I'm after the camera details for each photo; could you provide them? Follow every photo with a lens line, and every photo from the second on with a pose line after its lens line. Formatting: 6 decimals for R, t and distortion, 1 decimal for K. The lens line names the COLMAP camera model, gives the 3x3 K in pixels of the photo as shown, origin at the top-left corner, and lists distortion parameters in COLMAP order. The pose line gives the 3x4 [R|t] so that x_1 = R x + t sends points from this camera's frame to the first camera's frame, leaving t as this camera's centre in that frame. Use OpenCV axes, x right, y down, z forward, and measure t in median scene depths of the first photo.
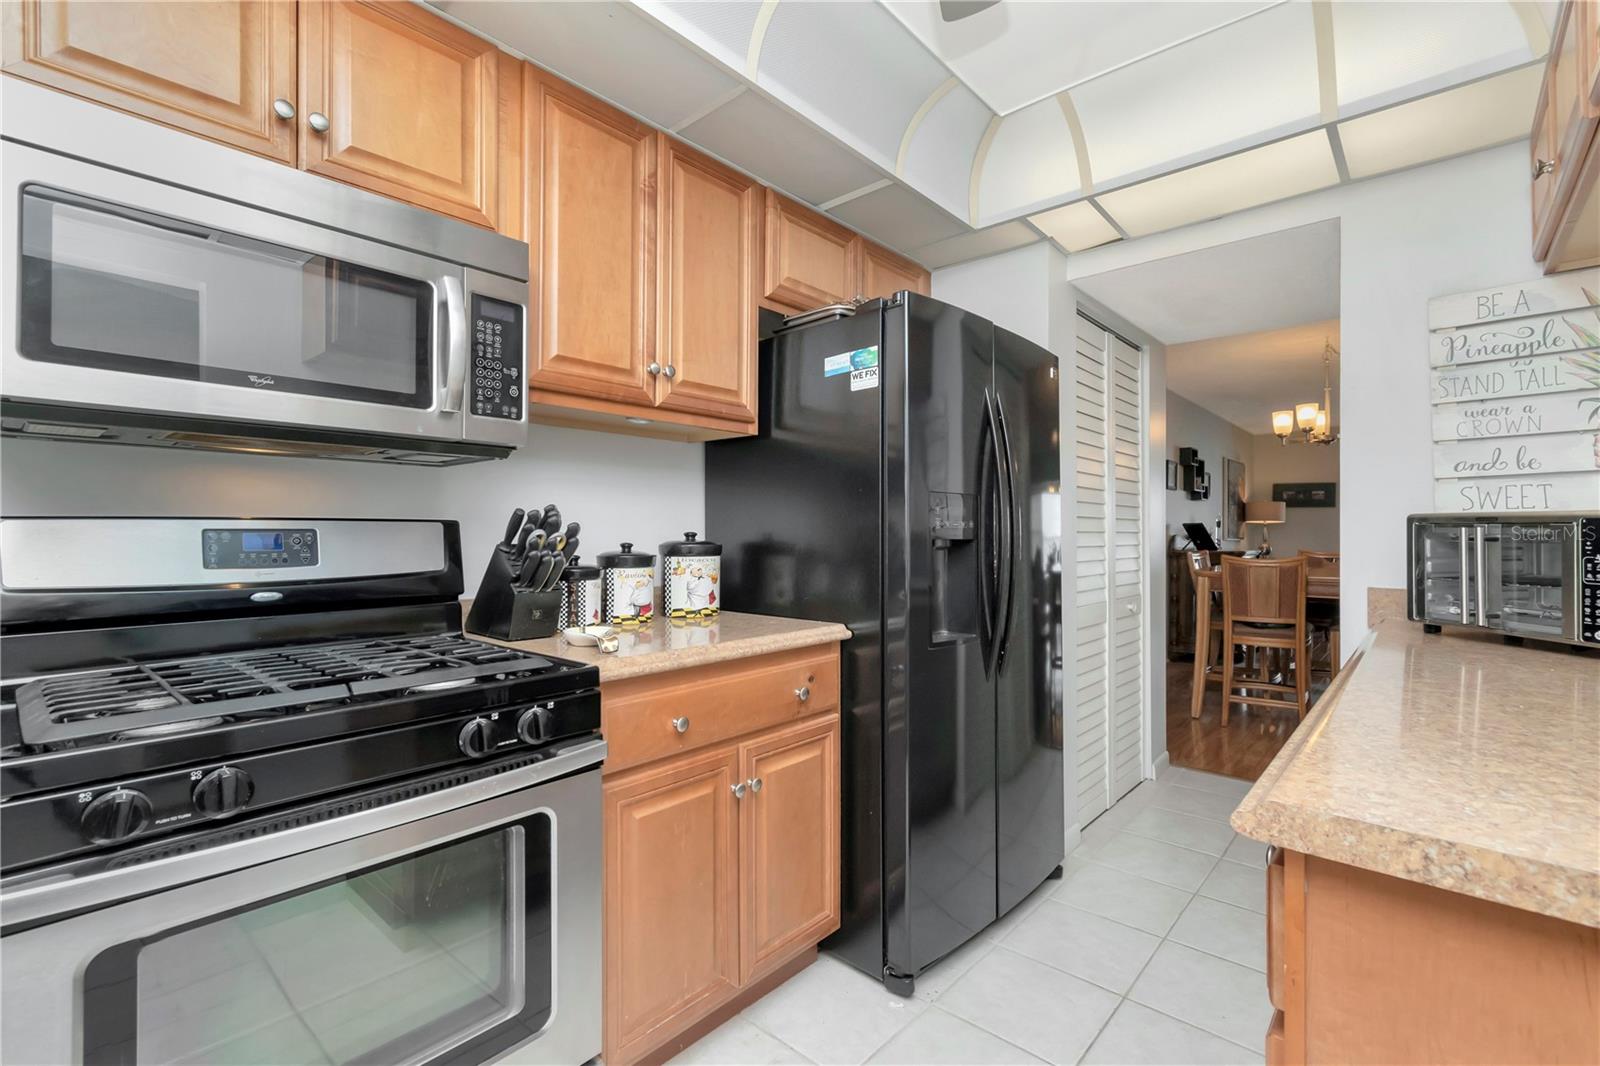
lens RADIAL K [[716.8, 0, 793.0], [0, 716.8, 527.2], [0, 0, 1]] dist [0.008541, -0.001112]
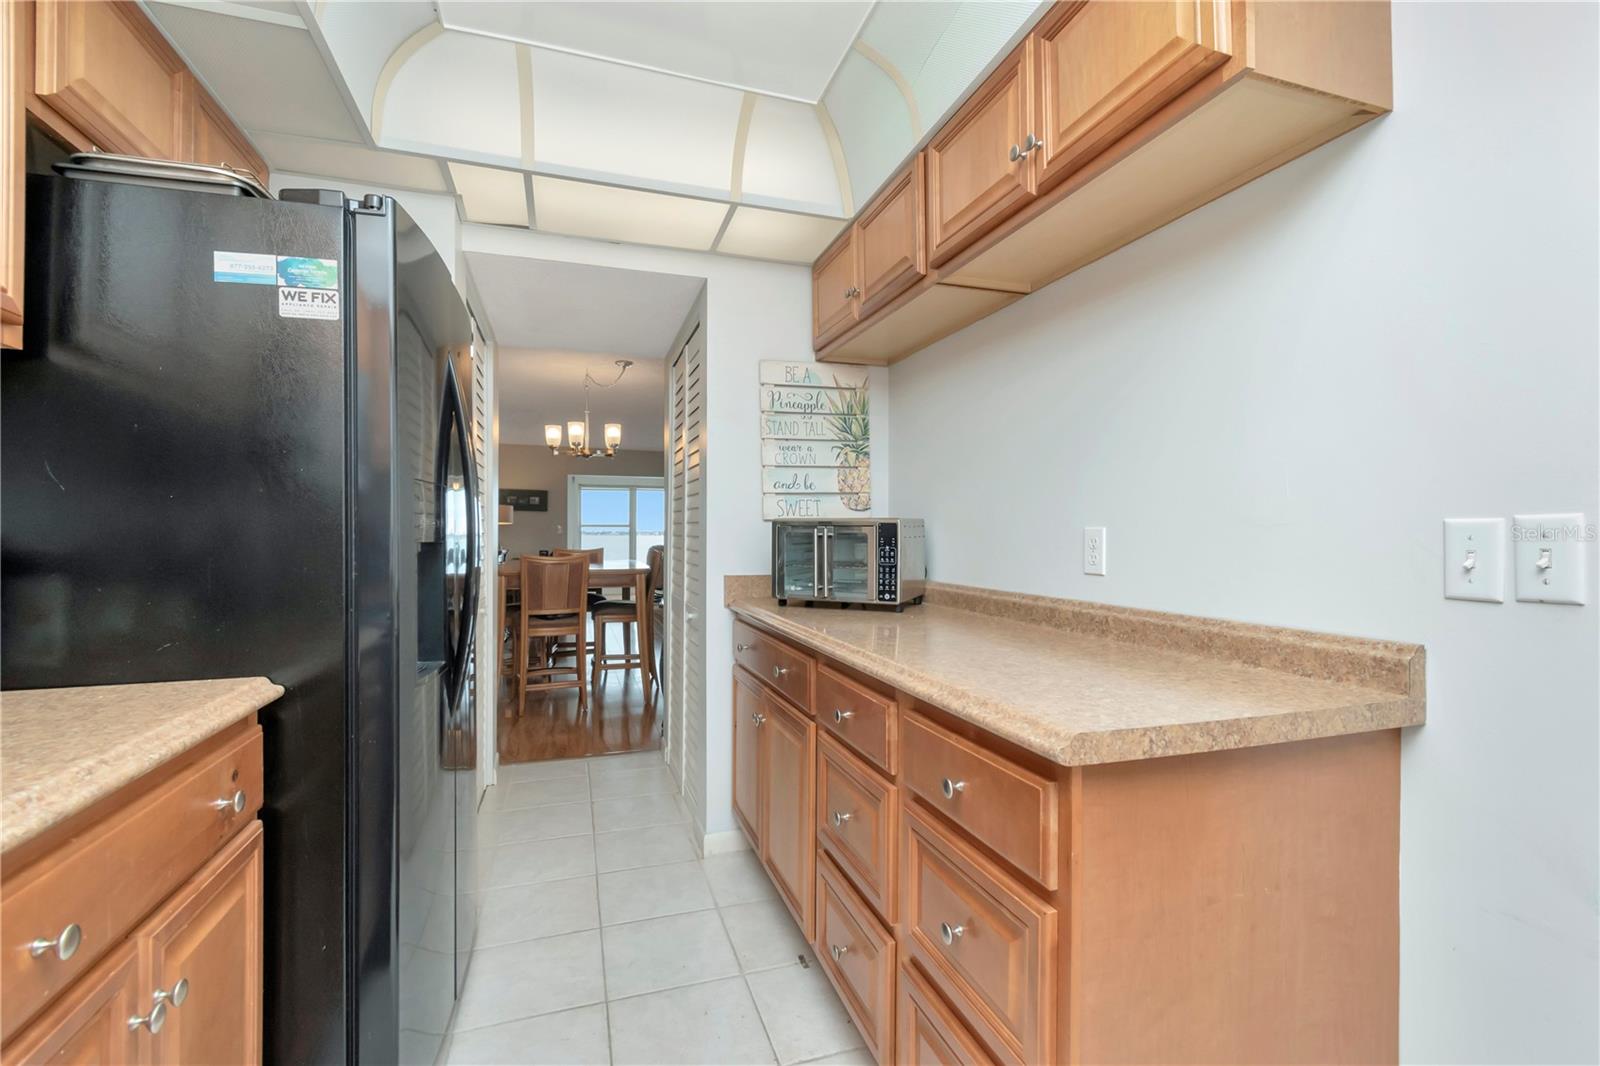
lens RADIAL K [[716.8, 0, 796.1], [0, 716.8, 532.6], [0, 0, 1]] dist [0.008541, -0.001112]
pose [[0.498122, -0.002008, 0.867105, -0.273367], [-0.003122, 0.999987, 0.004109, 0.002029], [-0.867101, -0.004754, 0.498109, 0.291012]]
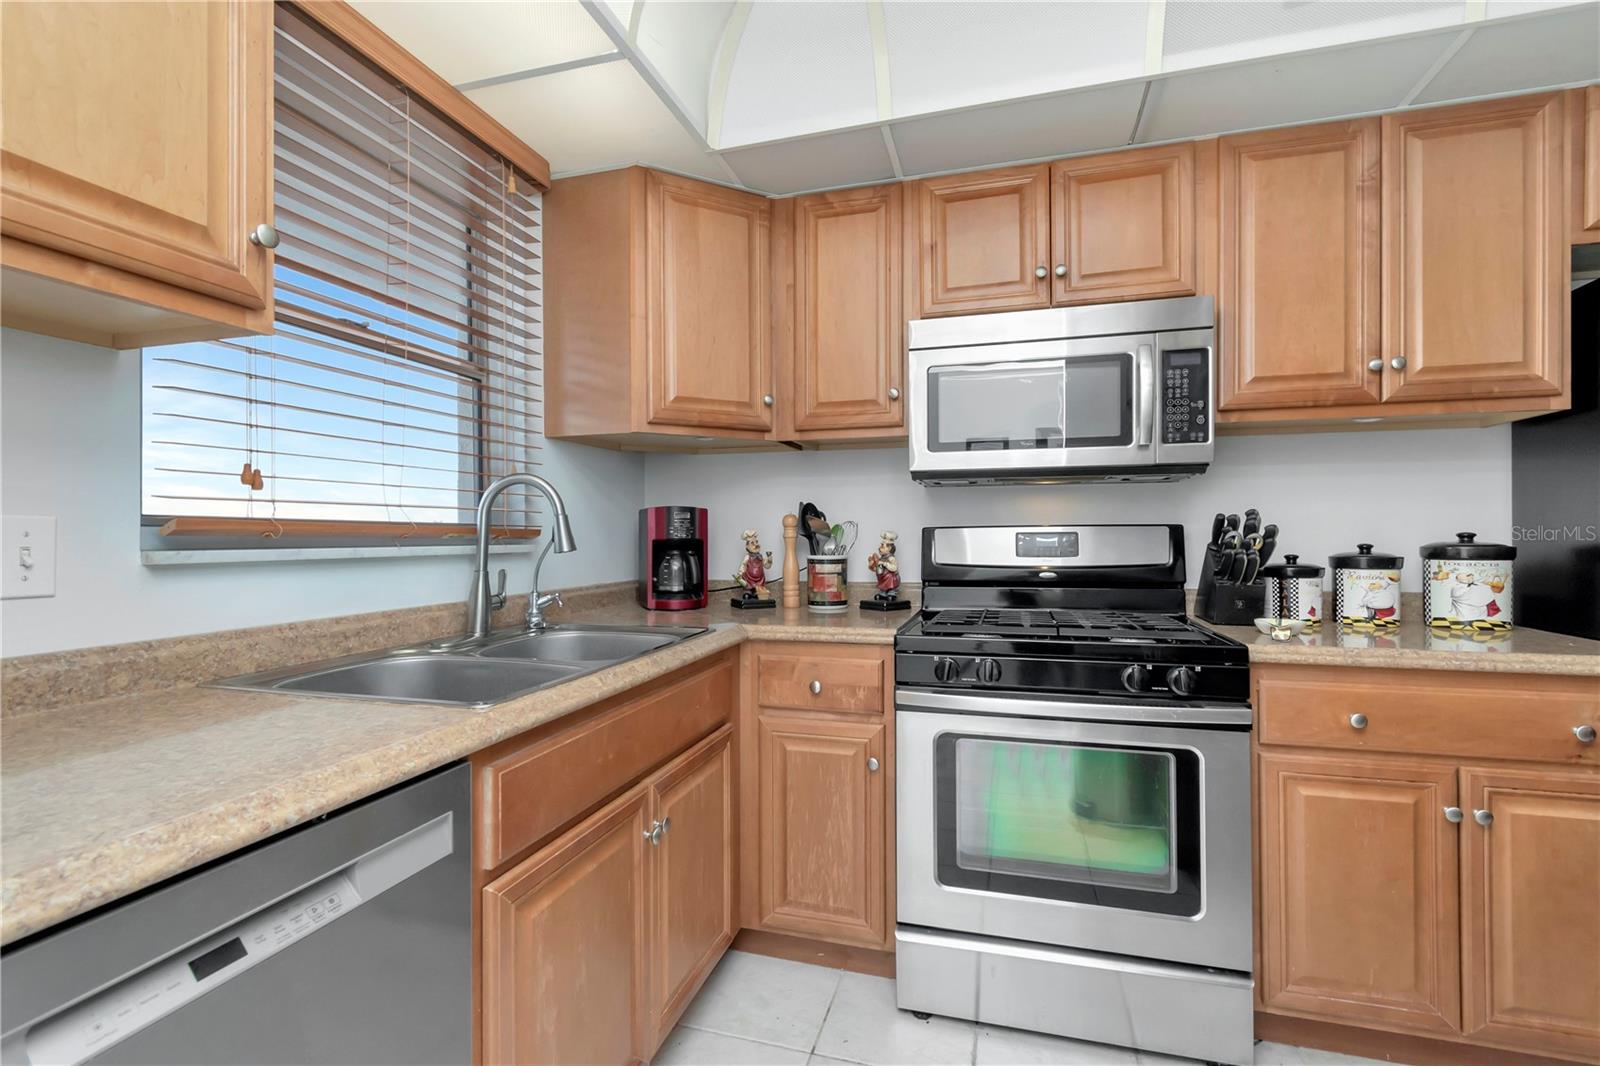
lens RADIAL K [[716.8, 0, 818.9], [0, 716.8, 530.4], [0, 0, 1]] dist [0.008541, -0.001112]
pose [[0.454411, -0.009978, -0.890736, 0.340724], [0.010840, 0.999925, -0.005671, 0.001172], [0.890726, -0.007078, 0.454485, -0.122335]]
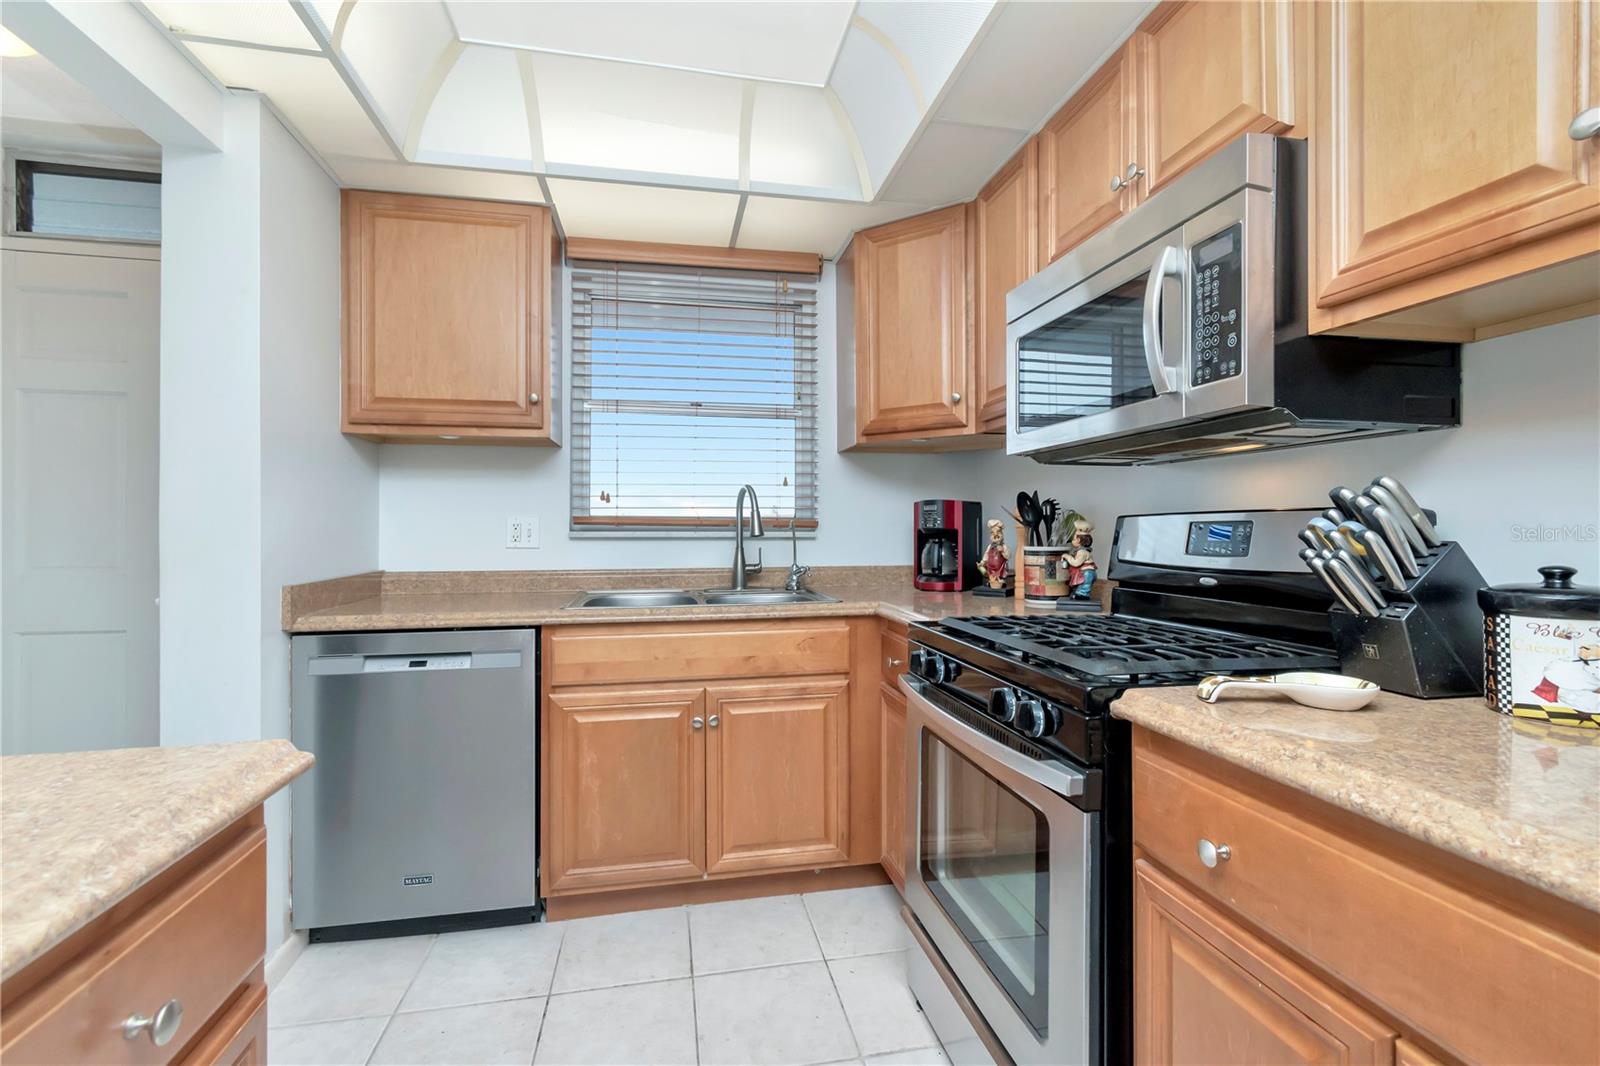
lens RADIAL K [[716.8, 0, 809.5], [0, 716.8, 518.8], [0, 0, 1]] dist [0.008541, -0.001112]
pose [[-0.583170, -0.014238, -0.812226, 0.417811], [0.002406, 0.999812, -0.019253, 0.014463], [0.812347, -0.013182, -0.583025, 0.892601]]
